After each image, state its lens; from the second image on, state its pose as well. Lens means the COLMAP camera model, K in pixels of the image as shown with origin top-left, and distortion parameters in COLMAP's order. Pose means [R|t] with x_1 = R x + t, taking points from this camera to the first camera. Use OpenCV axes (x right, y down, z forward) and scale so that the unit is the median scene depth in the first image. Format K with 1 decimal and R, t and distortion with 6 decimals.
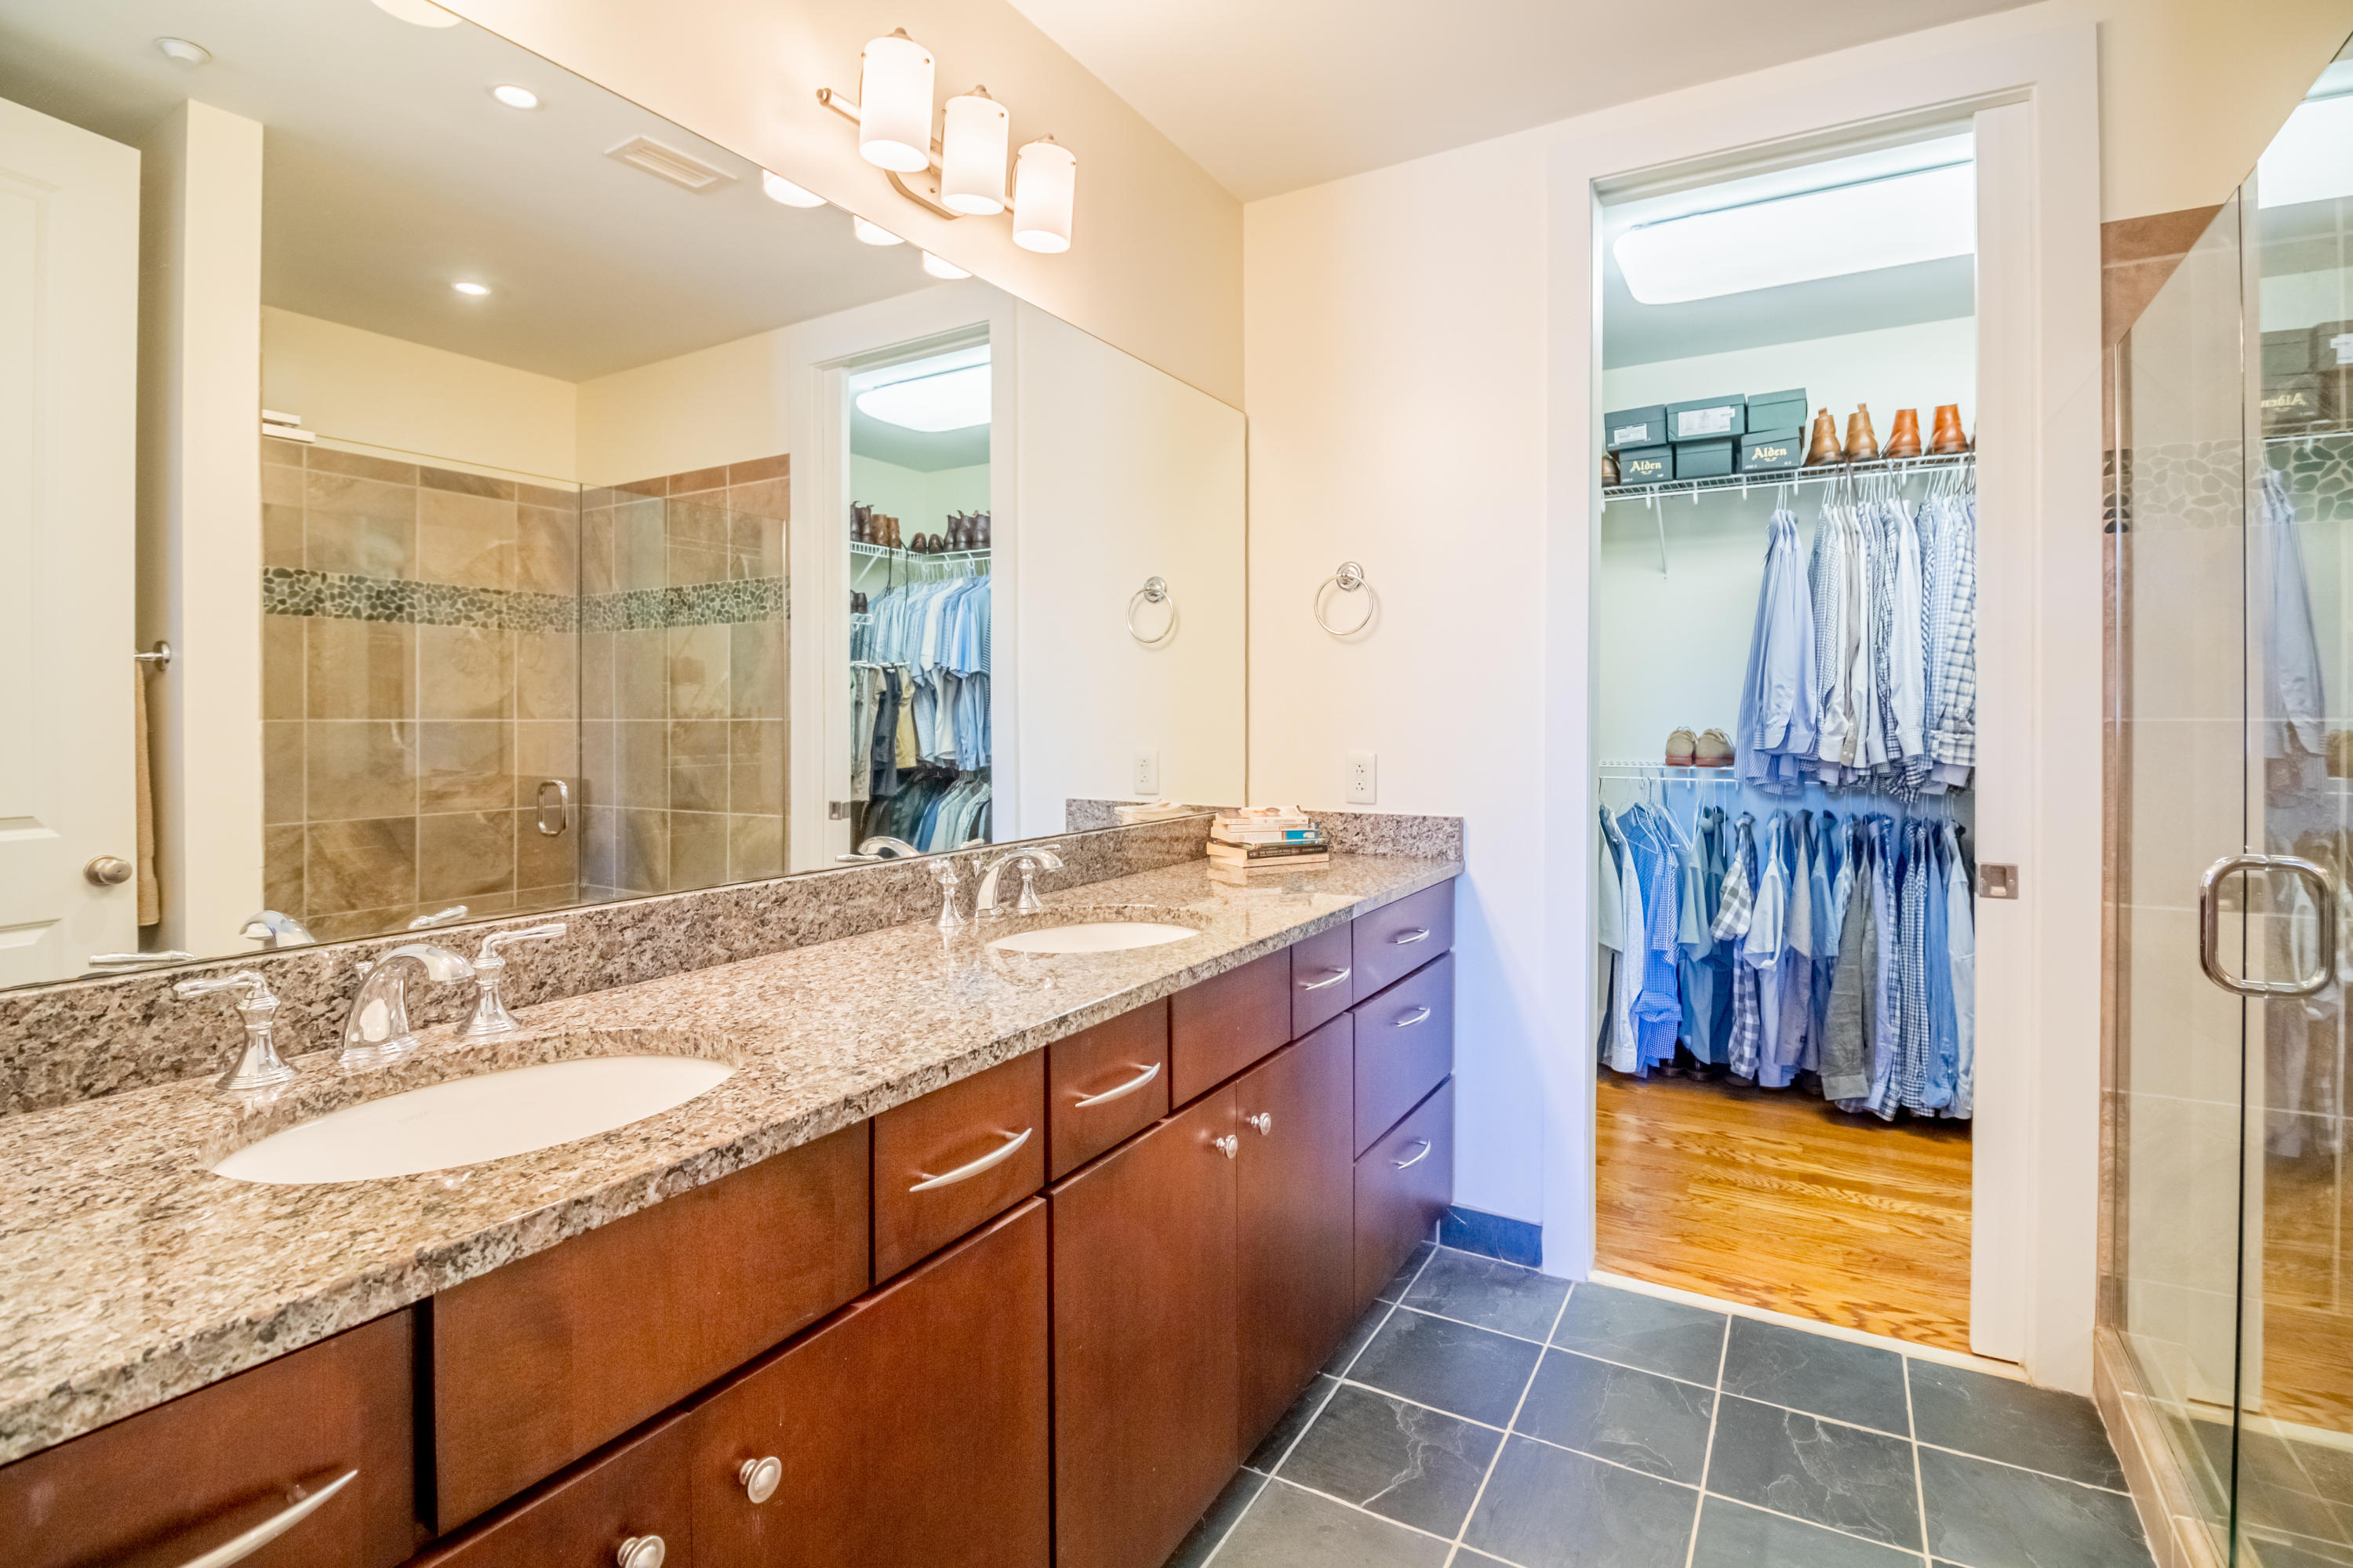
lens RADIAL K [[1127.2, 0, 1169.2], [0, 1127.2, 744.4], [0, 0, 1]] dist [-0.000641, -0.014112]
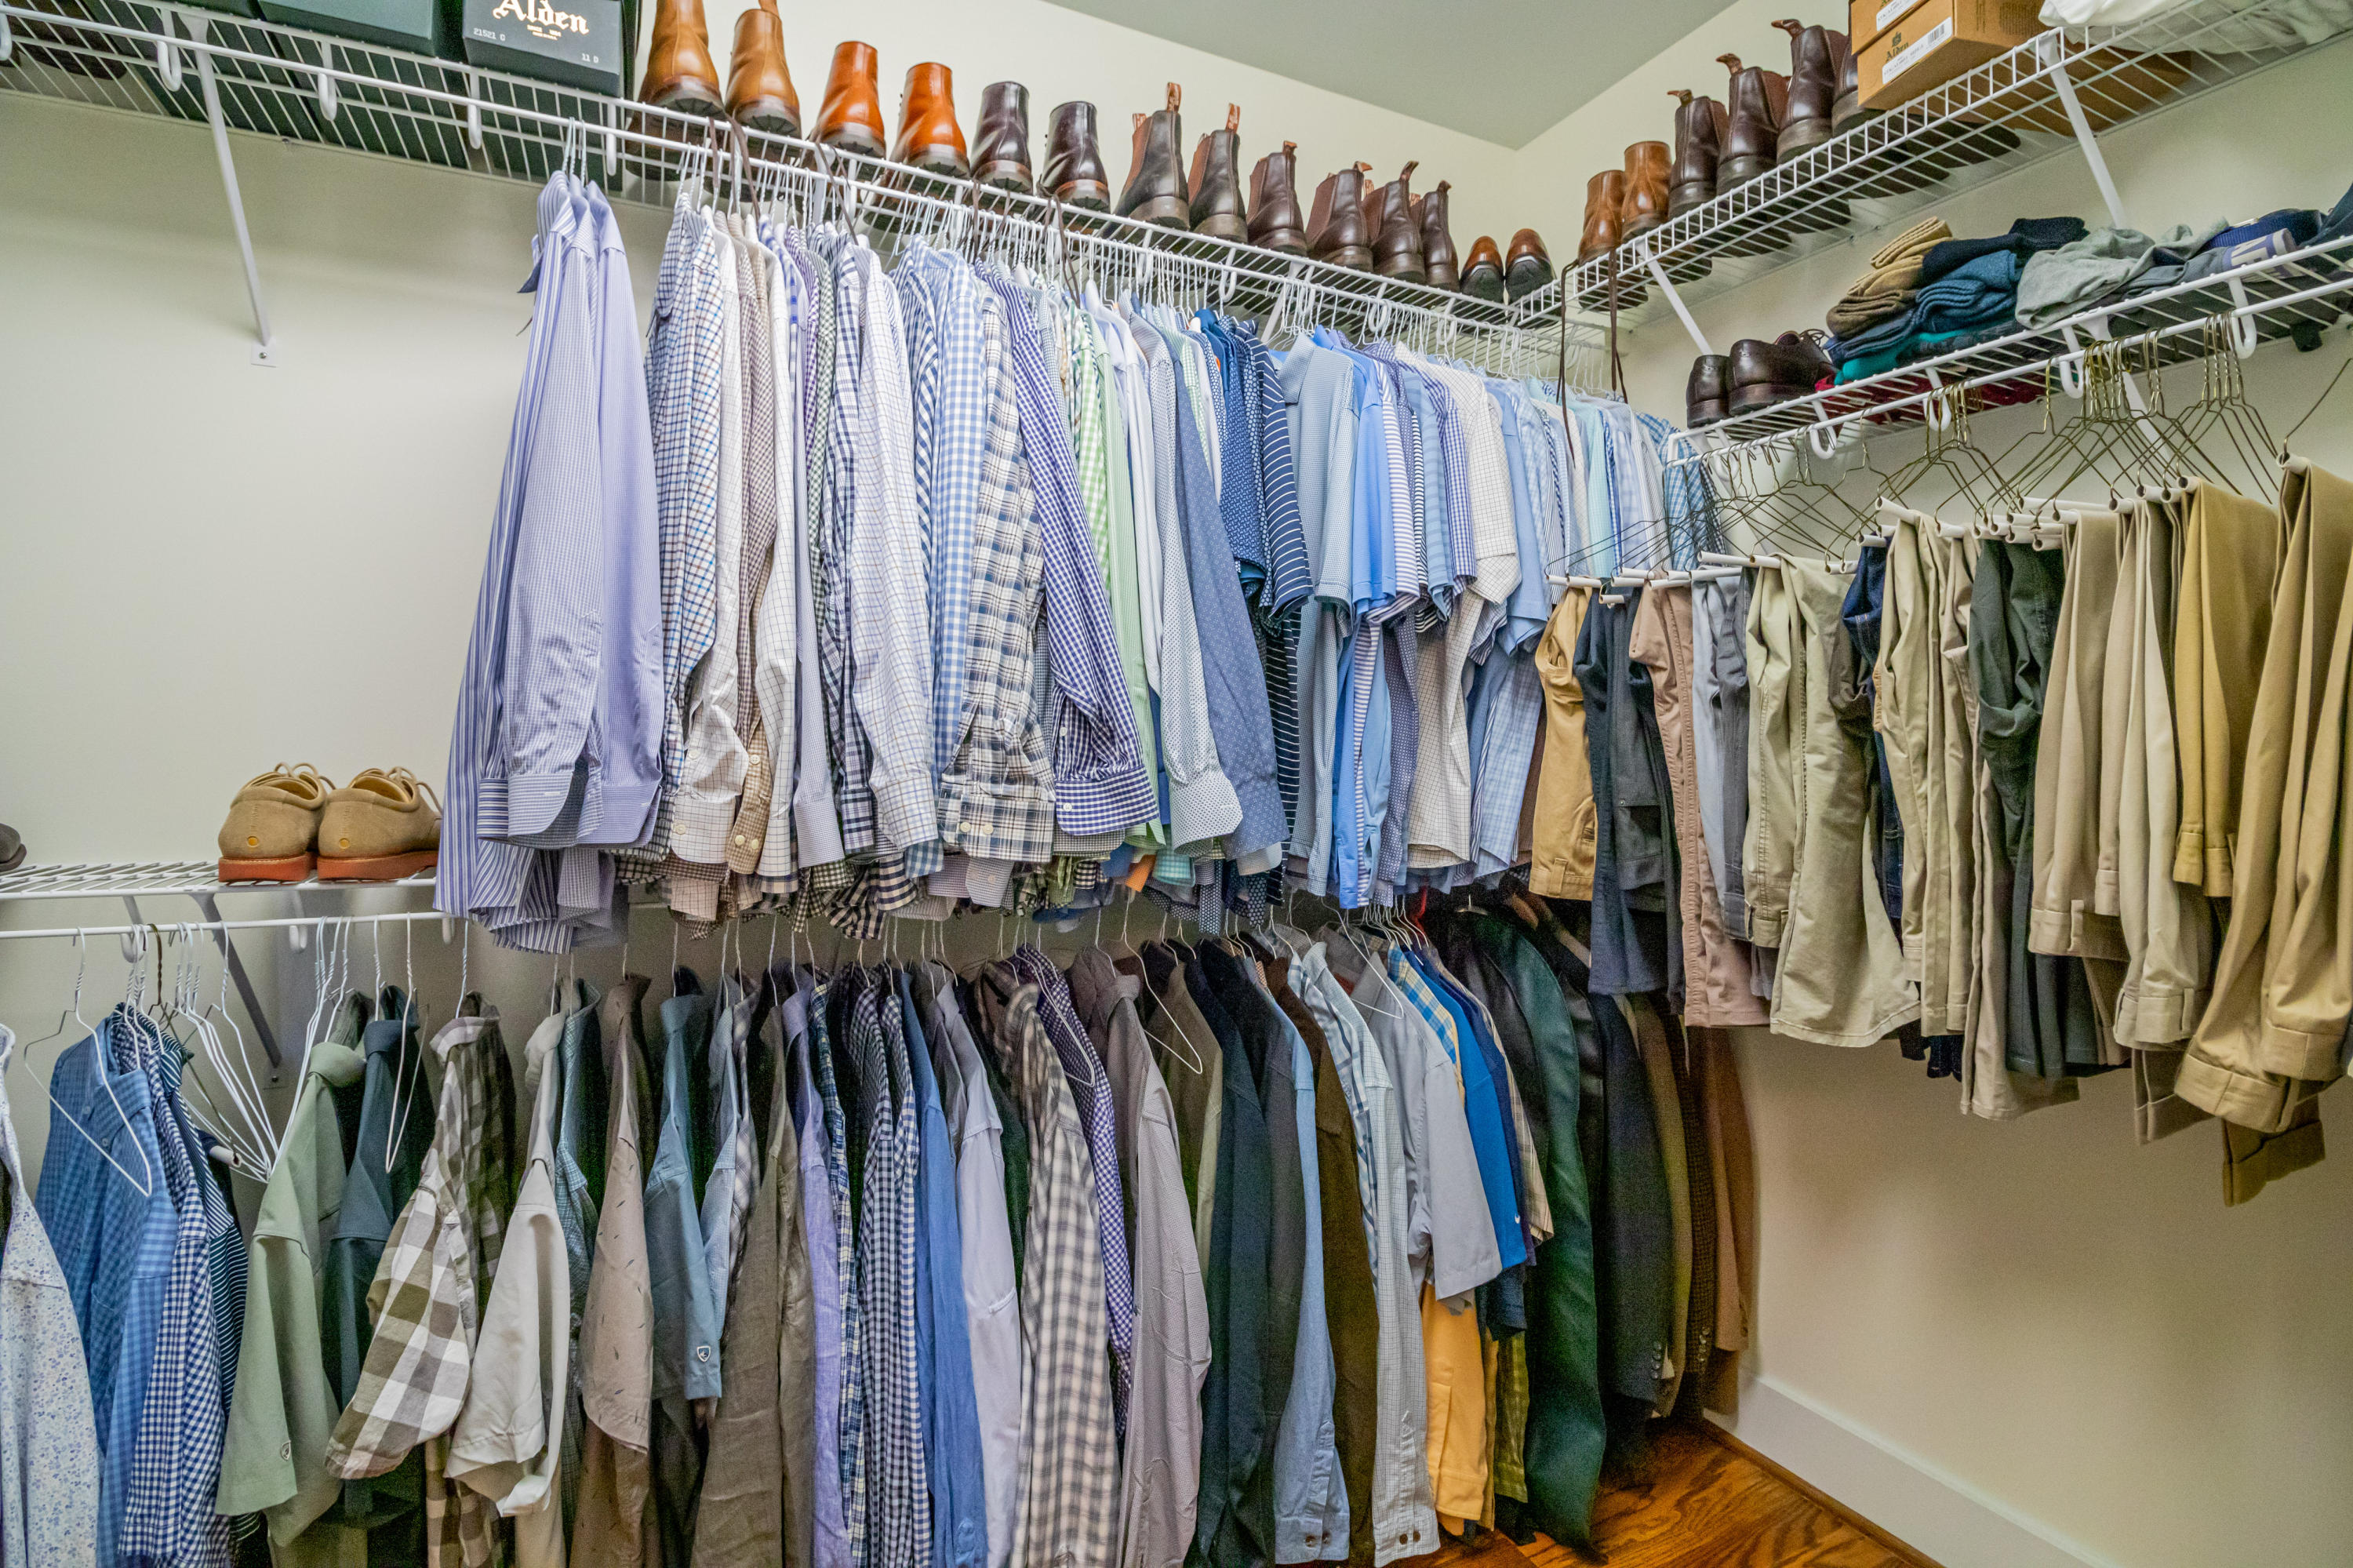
lens RADIAL K [[1127.2, 0, 1169.2], [0, 1127.2, 744.4], [0, 0, 1]] dist [-0.000641, -0.014112]
pose [[0.572011, 0.011792, 0.820161, 0.373574], [0.009133, 0.999743, -0.020744, -0.013331], [-0.820195, 0.019357, 0.571756, 0.662576]]
